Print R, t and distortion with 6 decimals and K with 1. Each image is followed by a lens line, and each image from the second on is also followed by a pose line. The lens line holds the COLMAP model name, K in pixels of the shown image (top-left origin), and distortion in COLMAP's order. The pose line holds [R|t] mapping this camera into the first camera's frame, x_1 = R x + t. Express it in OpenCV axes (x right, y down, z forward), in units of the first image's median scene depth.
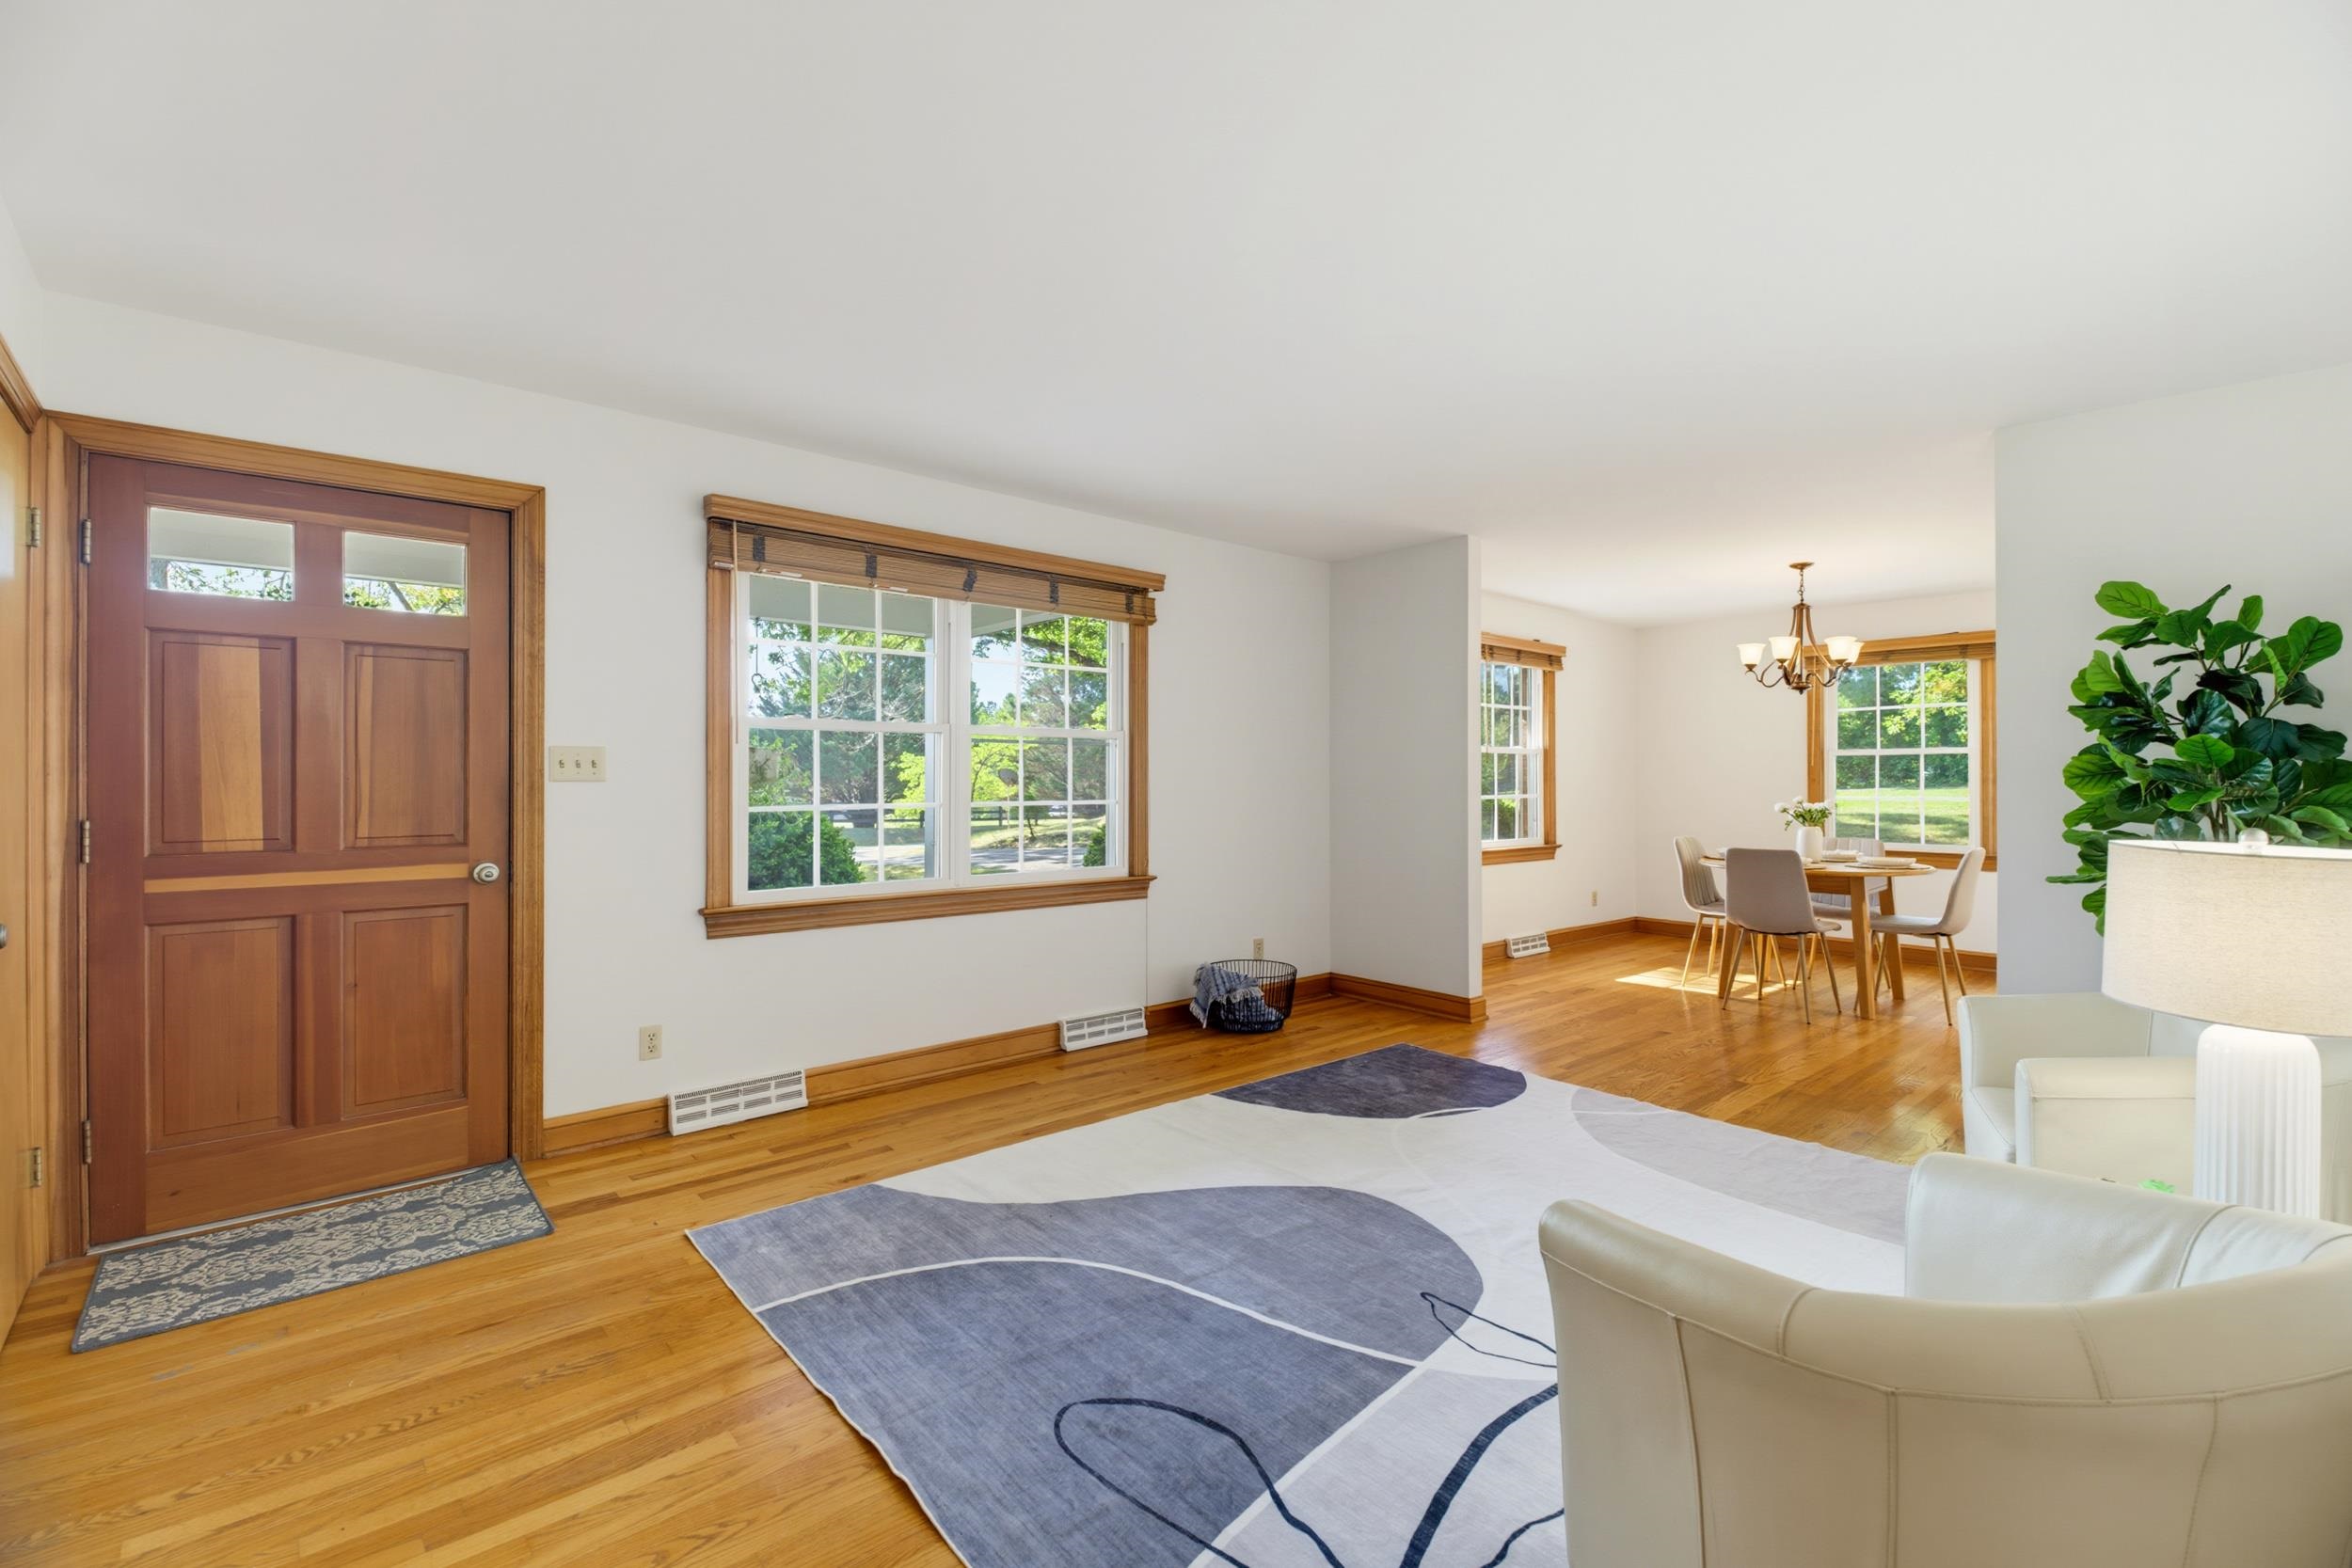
lens RADIAL K [[1049.9, 0, 1207.9], [0, 1049.9, 786.3], [0, 0, 1]] dist [0.008325, -0.000607]
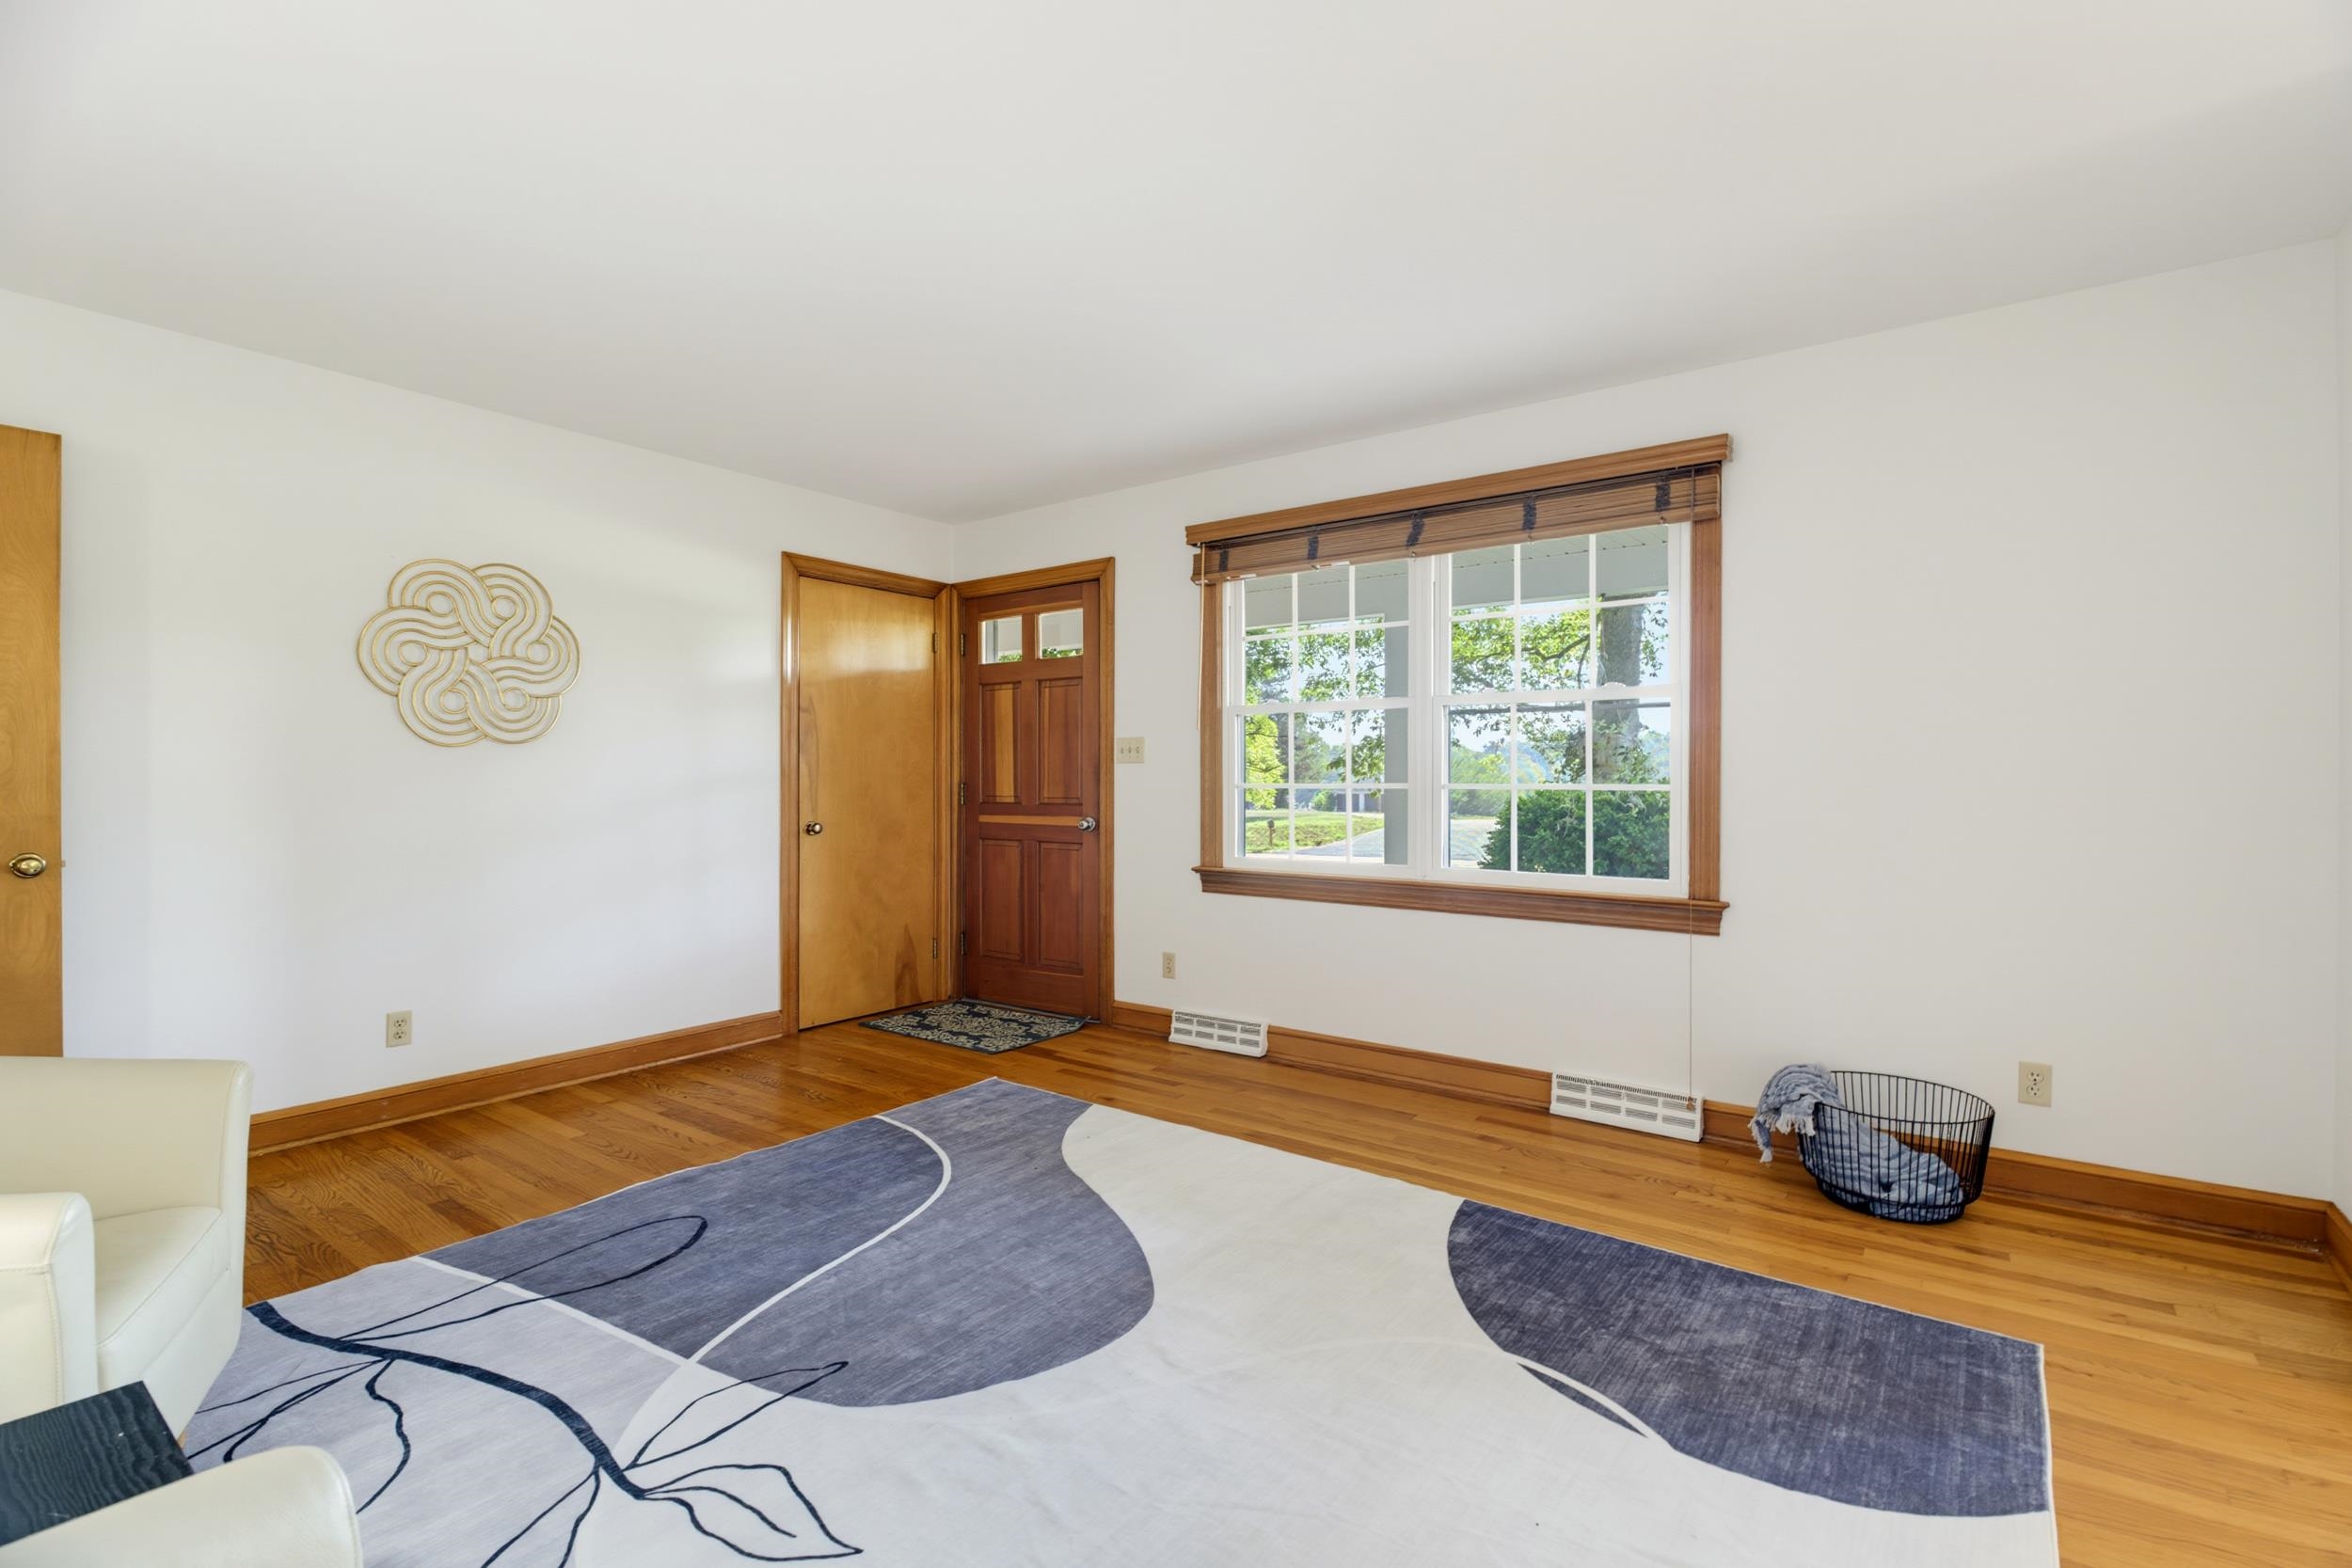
lens RADIAL K [[1049.9, 0, 1183.7], [0, 1049.9, 808.7], [0, 0, 1]] dist [0.008325, -0.000607]
pose [[0.195488, 0.024594, -0.980398, 0.787970], [-0.010588, 0.999680, 0.022966, 0.023476], [0.980649, 0.005891, 0.195686, 0.826362]]
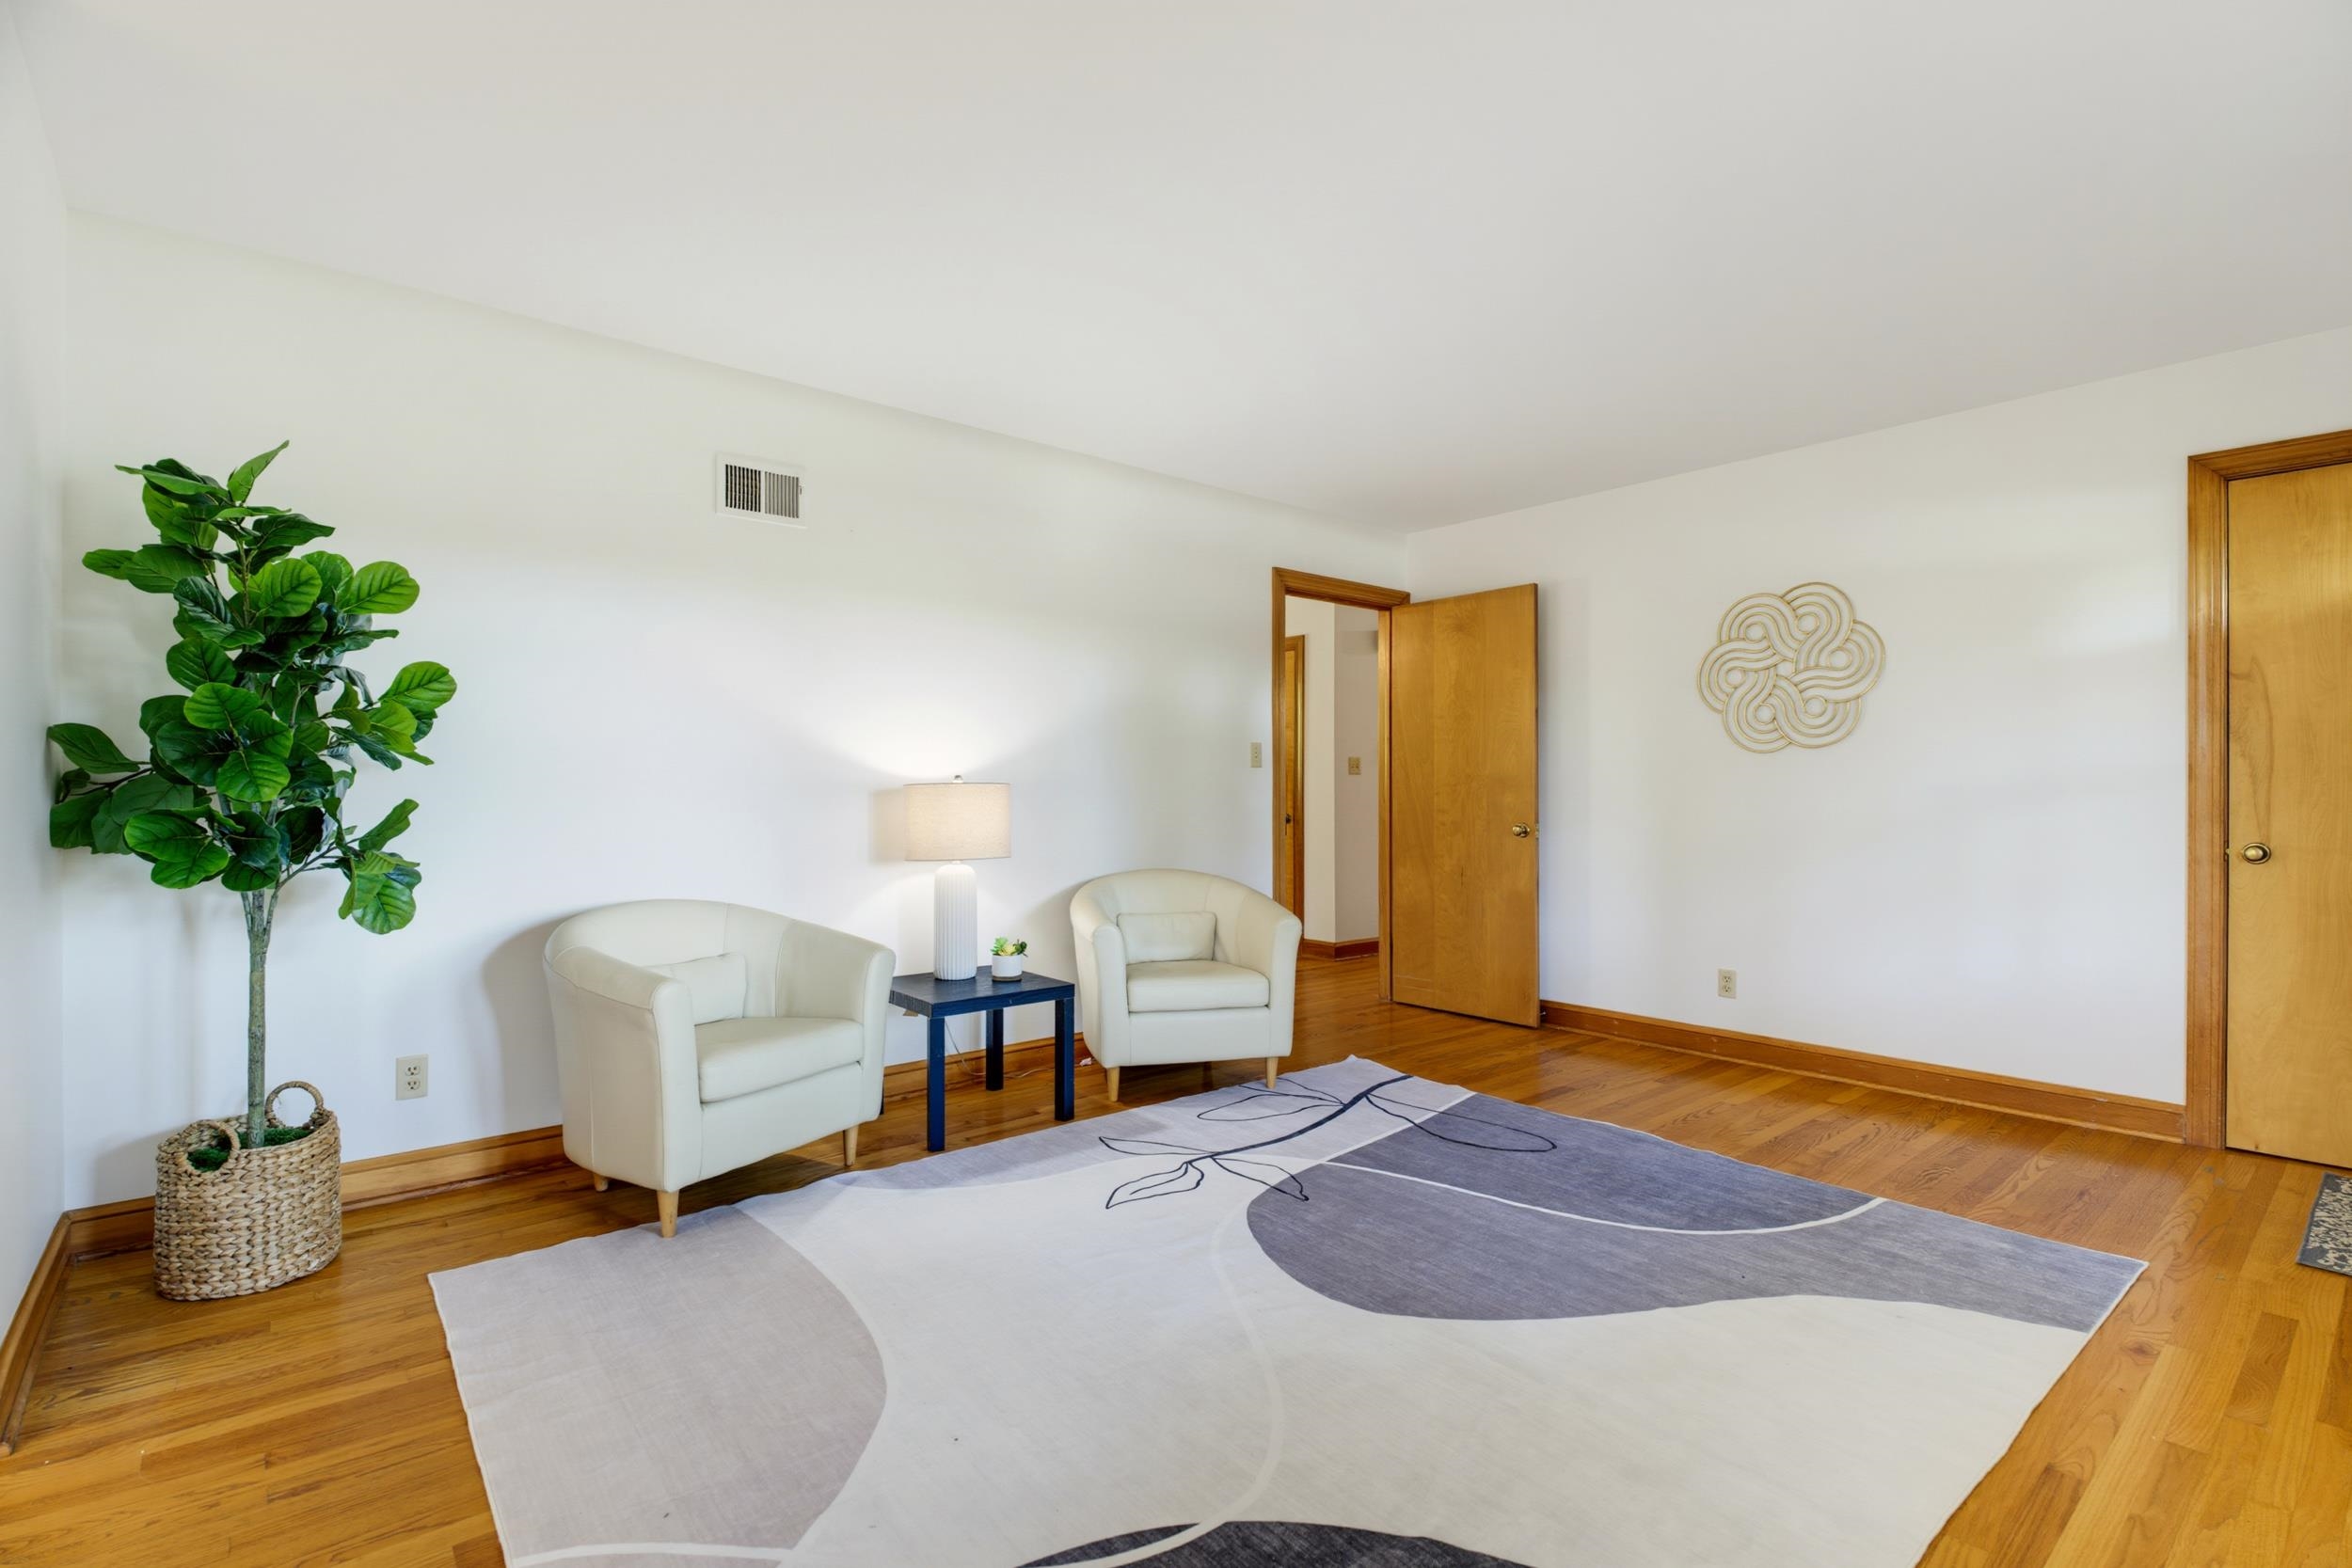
lens RADIAL K [[1121.8, 0, 1193.5], [0, 1121.8, 786.3], [0, 0, 1]] dist [0.015902, -0.004362]
pose [[-0.999707, -0.005895, 0.023462, 0.226430], [-0.005550, 0.999876, 0.014734, 0.017097], [-0.023546, 0.014599, -0.999616, 1.660142]]
